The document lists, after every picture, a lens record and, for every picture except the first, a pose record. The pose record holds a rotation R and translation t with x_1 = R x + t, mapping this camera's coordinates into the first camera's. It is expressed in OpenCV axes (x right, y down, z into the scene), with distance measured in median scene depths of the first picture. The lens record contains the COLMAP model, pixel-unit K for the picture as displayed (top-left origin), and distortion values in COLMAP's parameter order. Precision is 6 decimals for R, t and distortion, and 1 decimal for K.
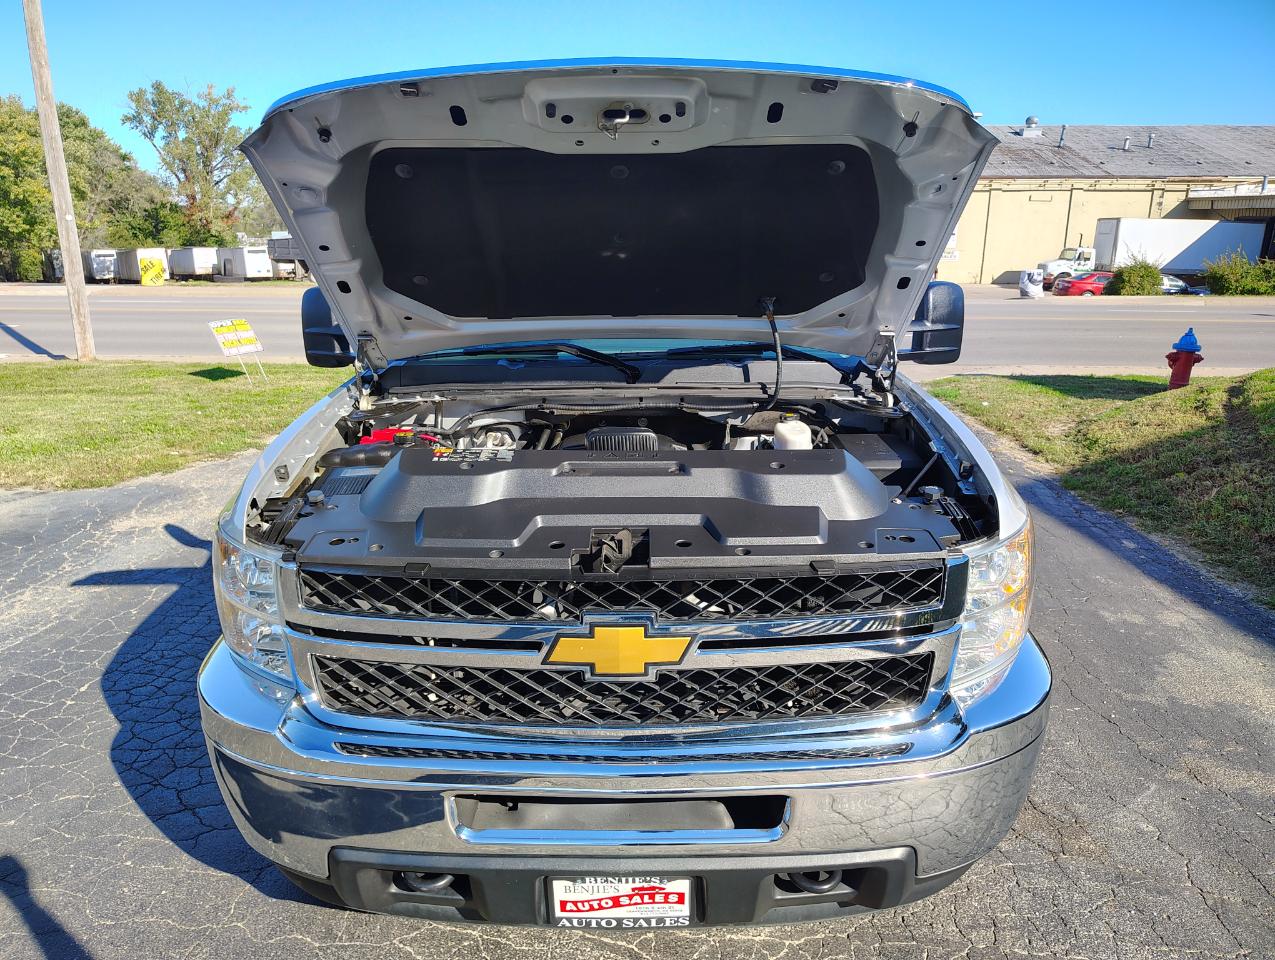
lens RADIAL K [[898.6, 0, 640.8], [0, 898.6, 481.8], [0, 0, 1]] dist [-0.003421, 0.002736]
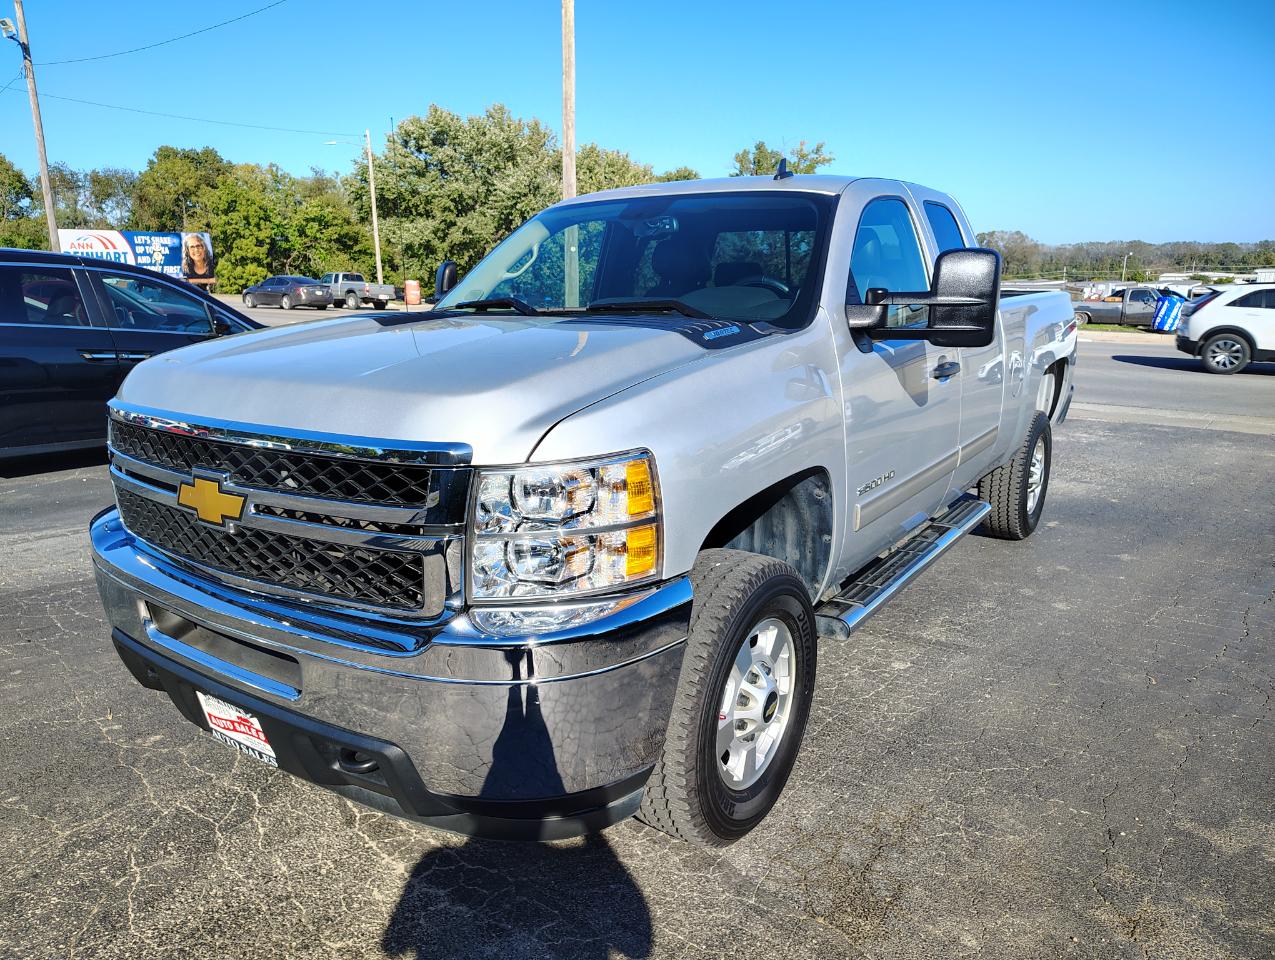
lens RADIAL K [[898.6, 0, 640.8], [0, 898.6, 481.8], [0, 0, 1]] dist [-0.003421, 0.002736]
pose [[0.822123, 0.125130, -0.555388, 0.597979], [-0.150666, 0.988585, -0.000295, 0.039445], [0.549011, 0.083921, 0.831591, 0.162742]]
